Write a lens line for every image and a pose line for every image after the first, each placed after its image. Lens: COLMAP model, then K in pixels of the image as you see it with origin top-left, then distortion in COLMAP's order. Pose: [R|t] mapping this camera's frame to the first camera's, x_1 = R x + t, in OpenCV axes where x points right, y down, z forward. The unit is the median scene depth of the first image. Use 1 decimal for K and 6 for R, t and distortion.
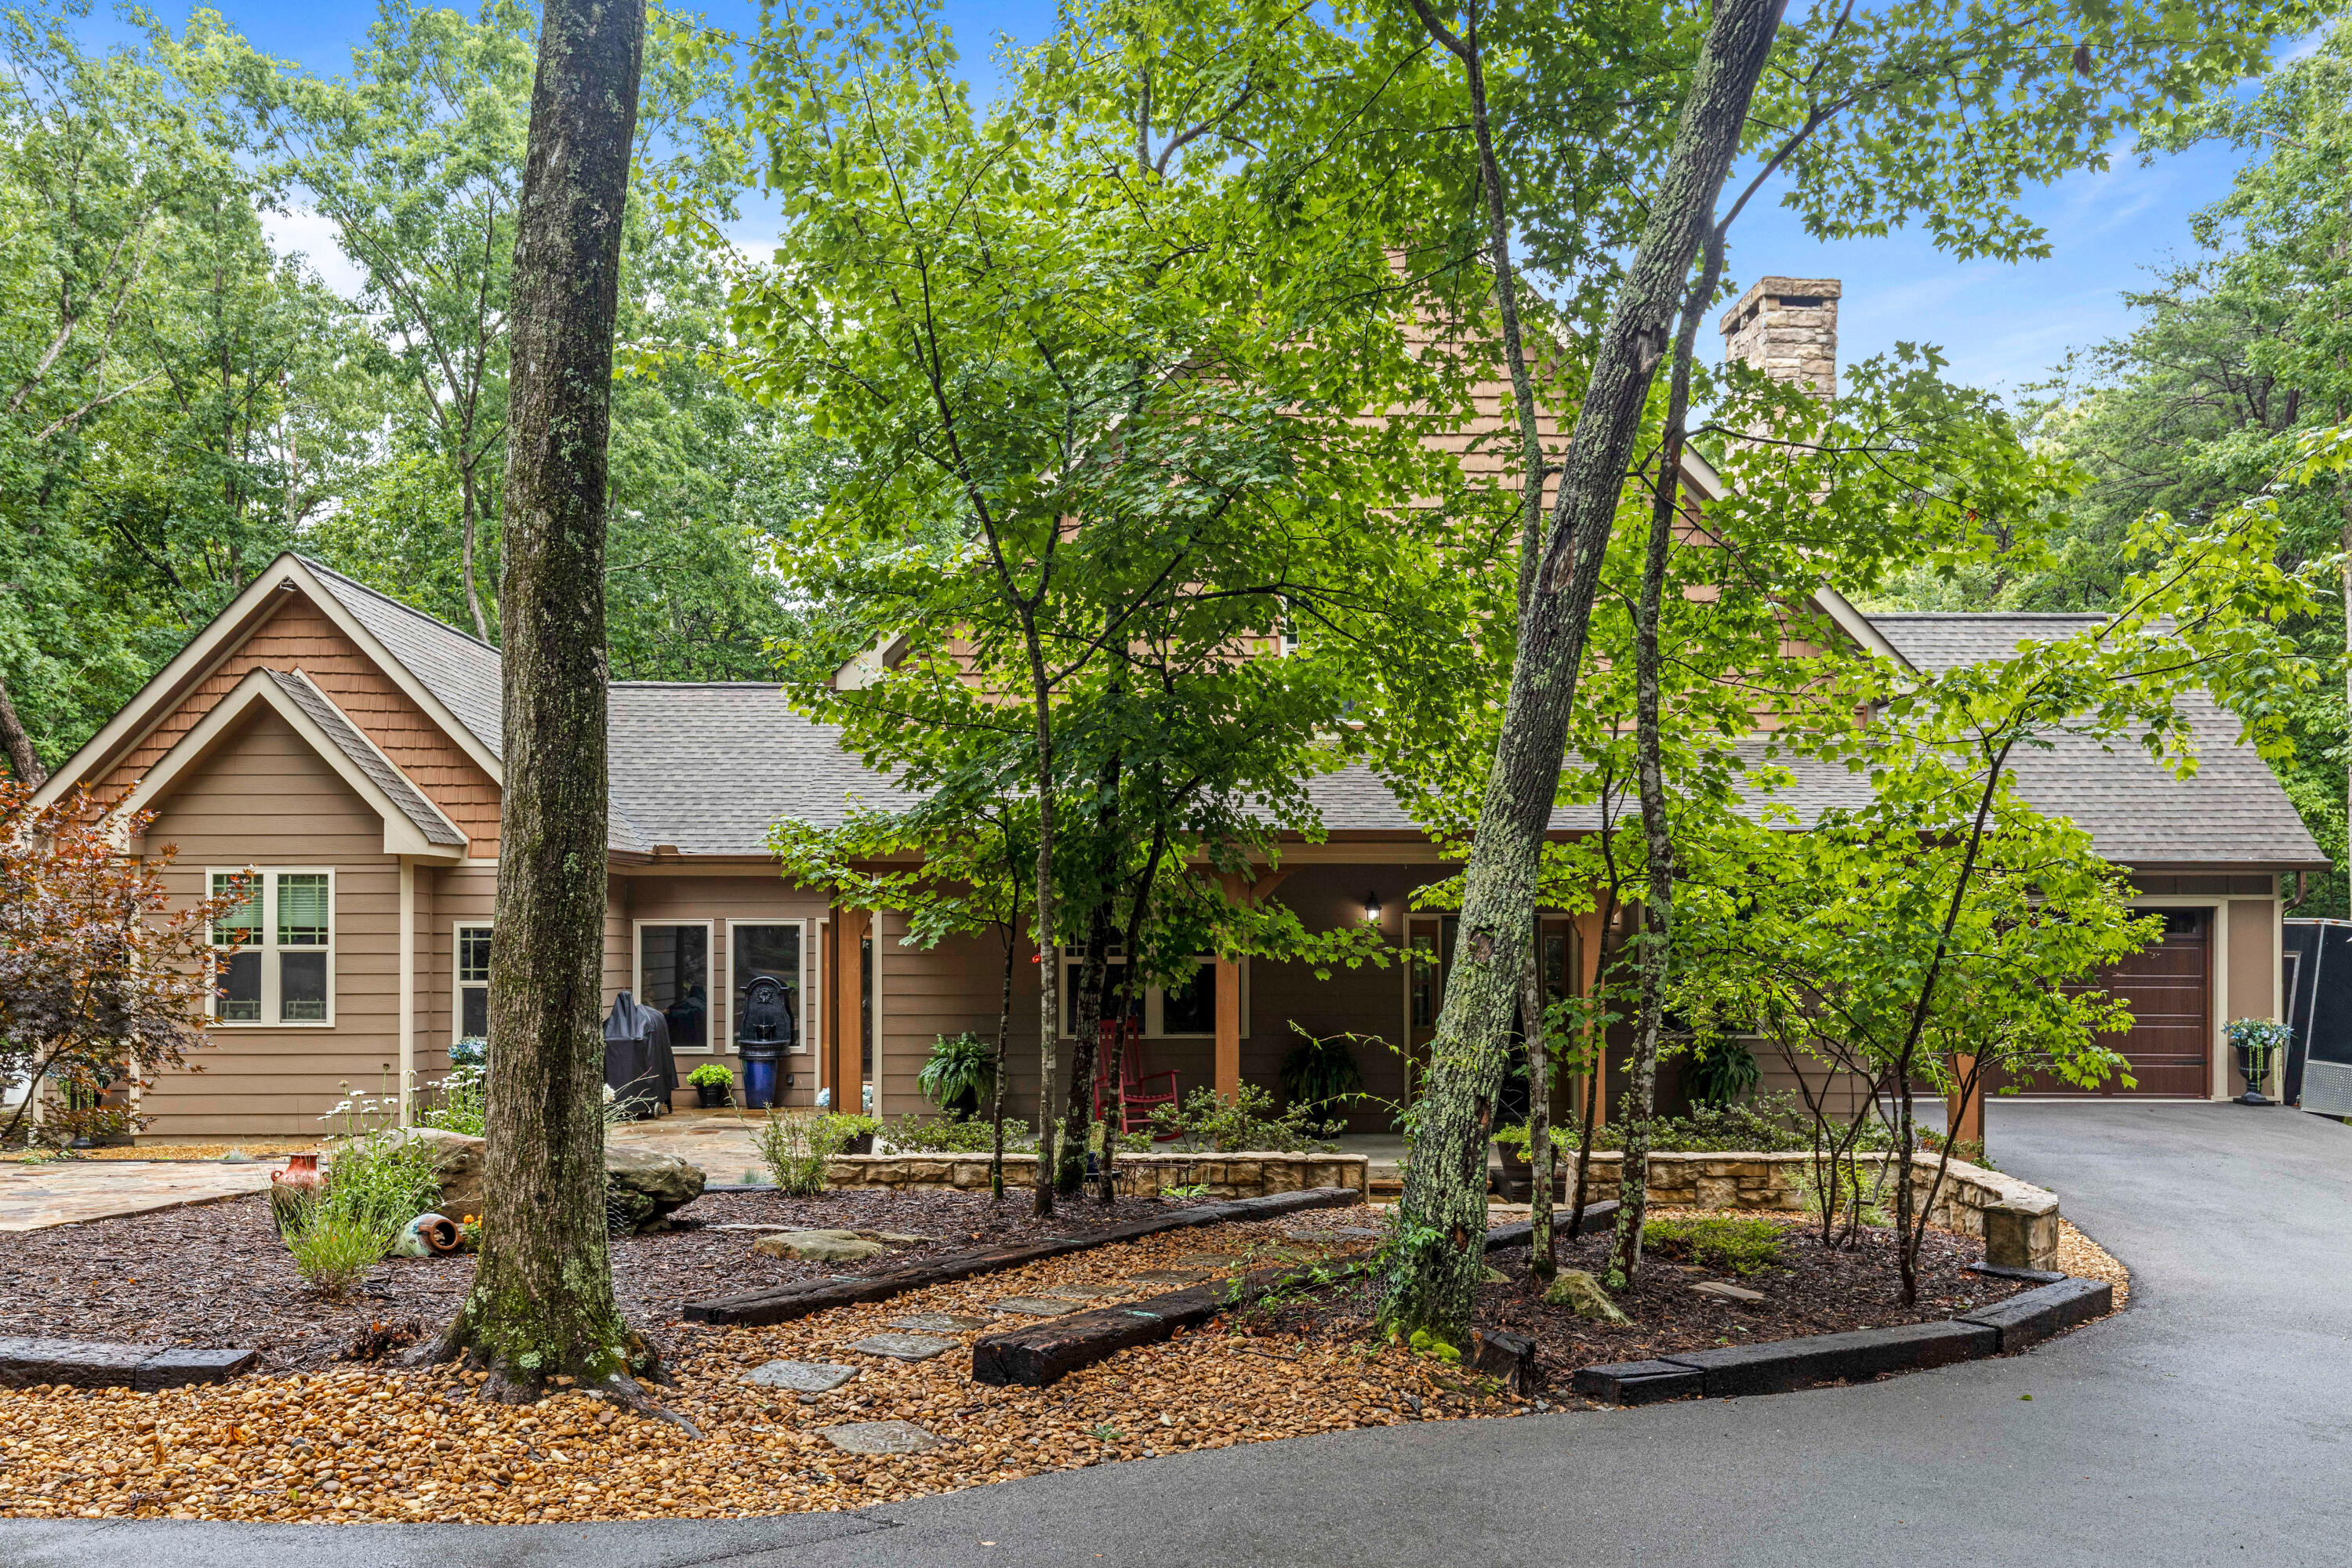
lens RADIAL K [[4062.0, 0, 1176.0], [0, 4062.0, 784.0], [0, 0, 1]] dist [-0.003363, -0.013224]
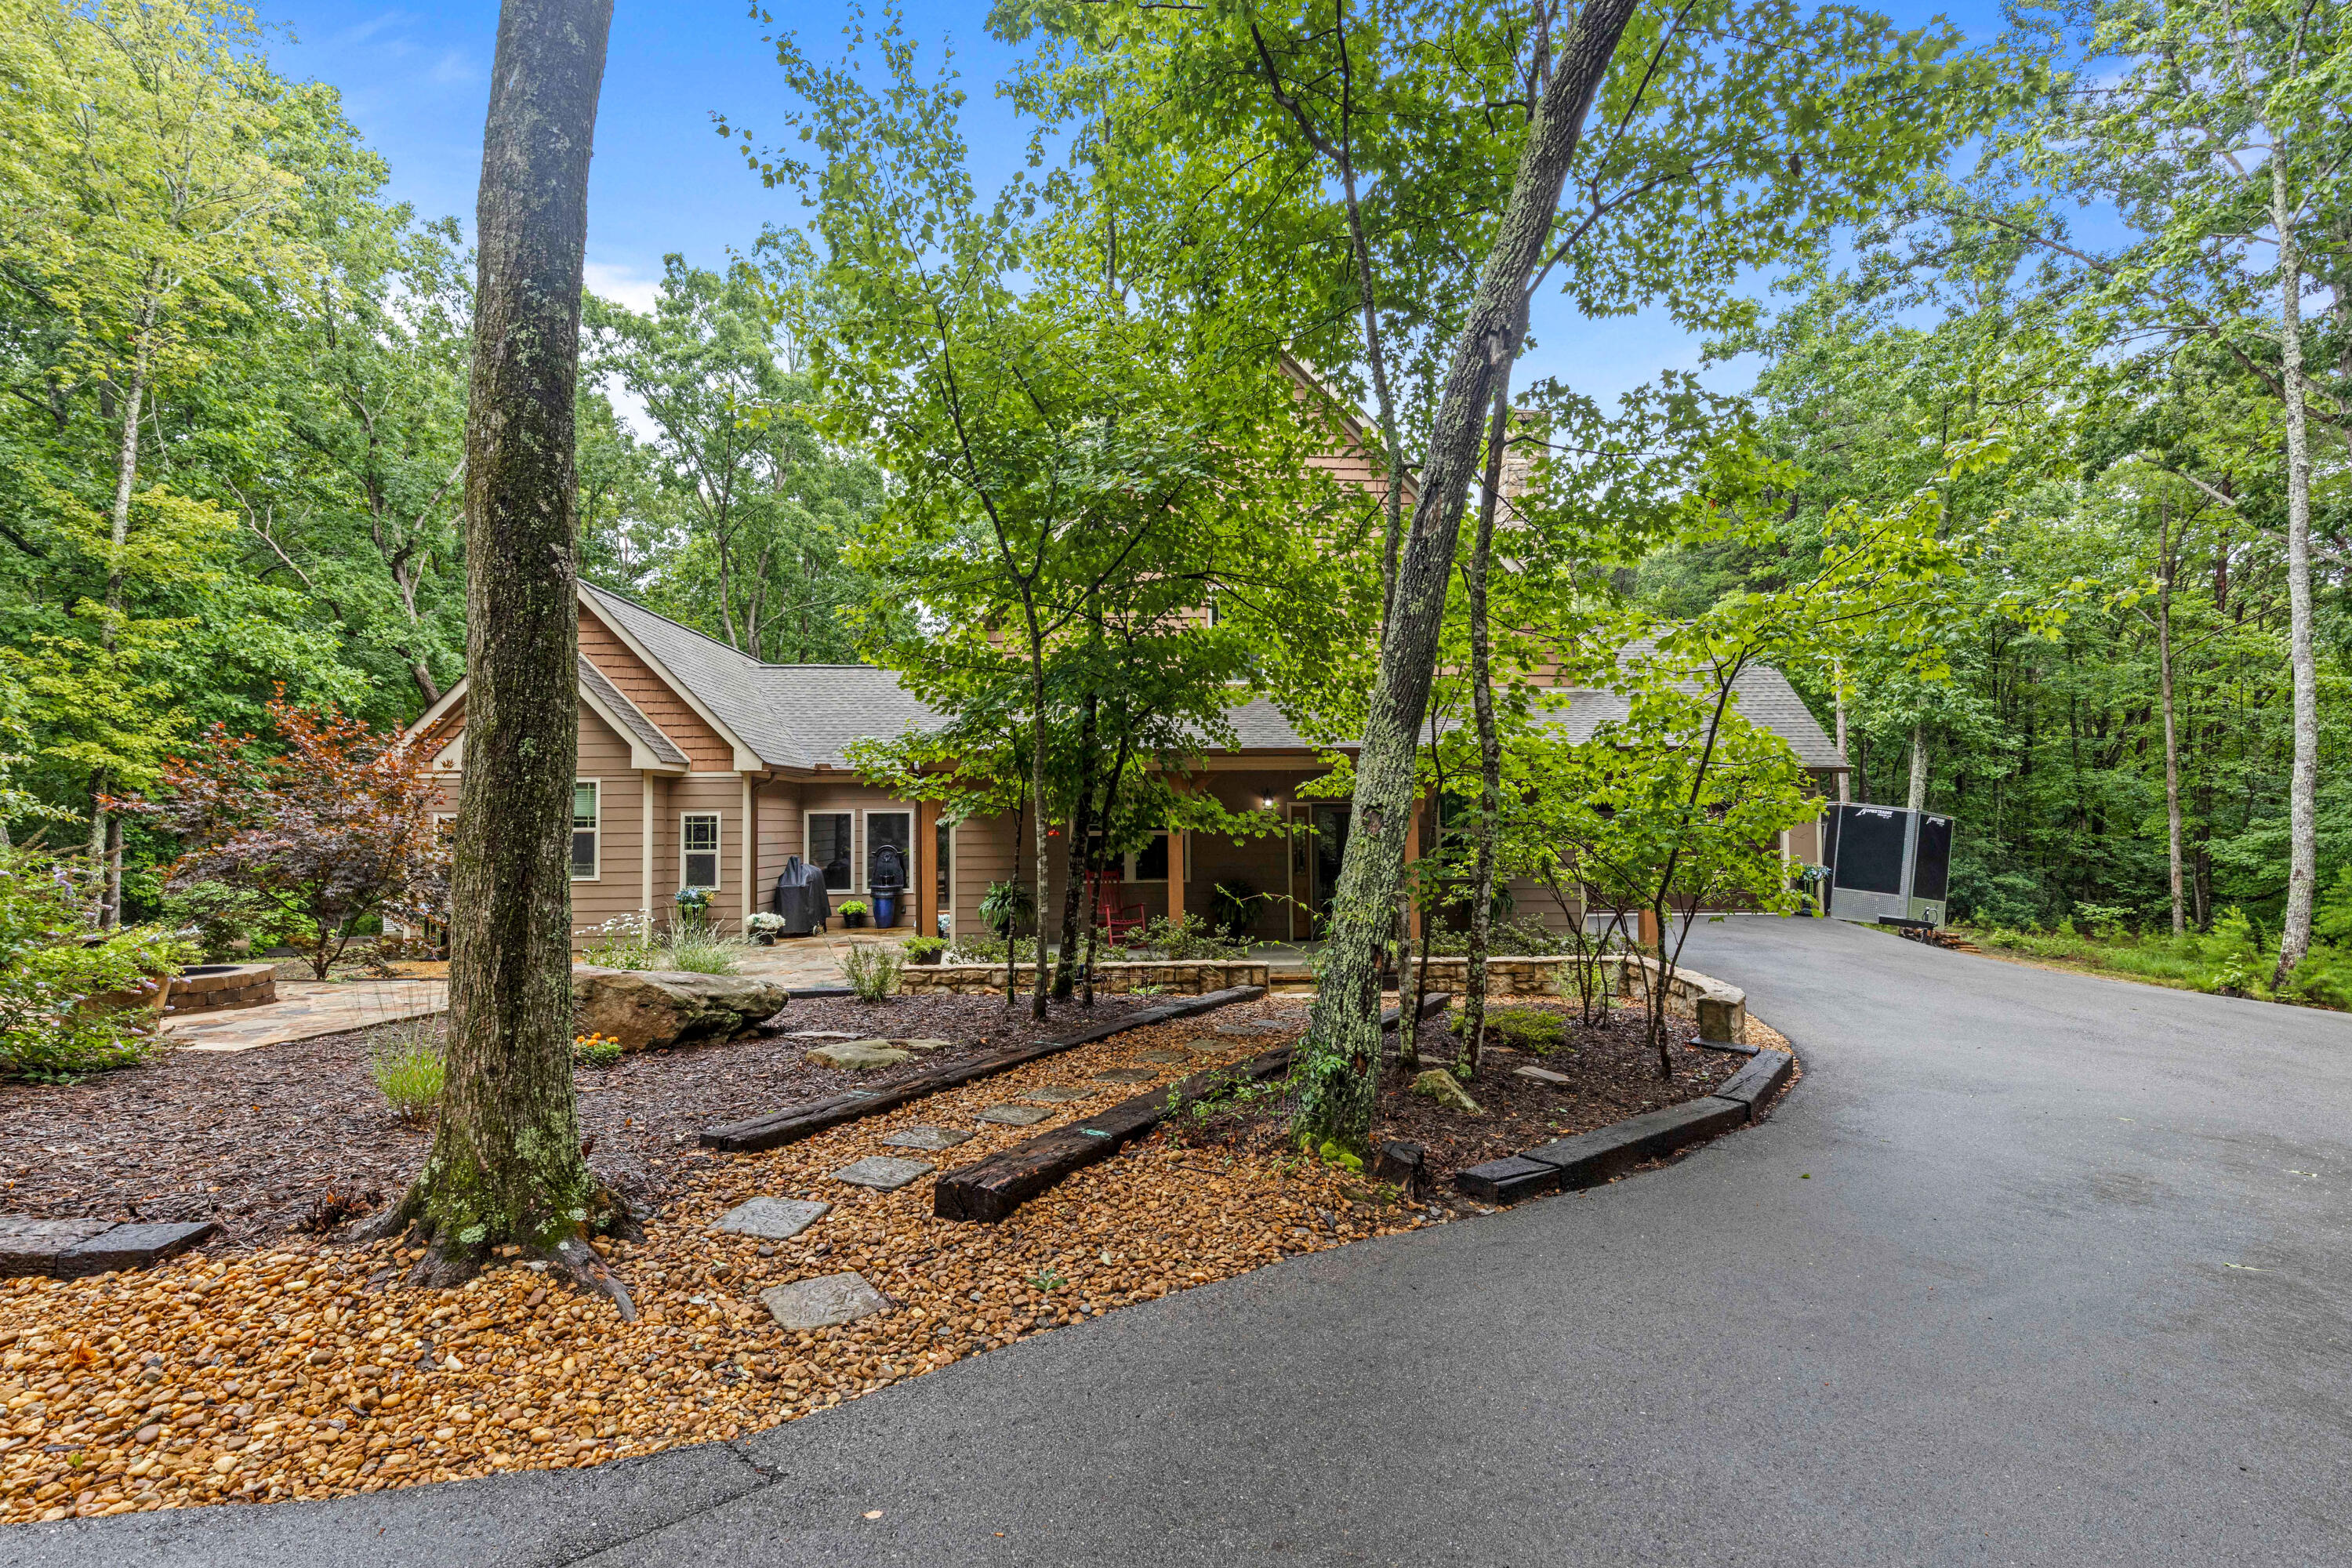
lens RADIAL K [[1085.3, 0, 1145.5], [0, 1085.3, 787.3], [0, 0, 1]] dist [0.000781, 0.000140]
pose [[0.999321, -0.009570, -0.035574, 0.017335], [0.009710, 0.999946, 0.003789, 0.026198], [0.035535, -0.004132, 0.999360, 0.630601]]
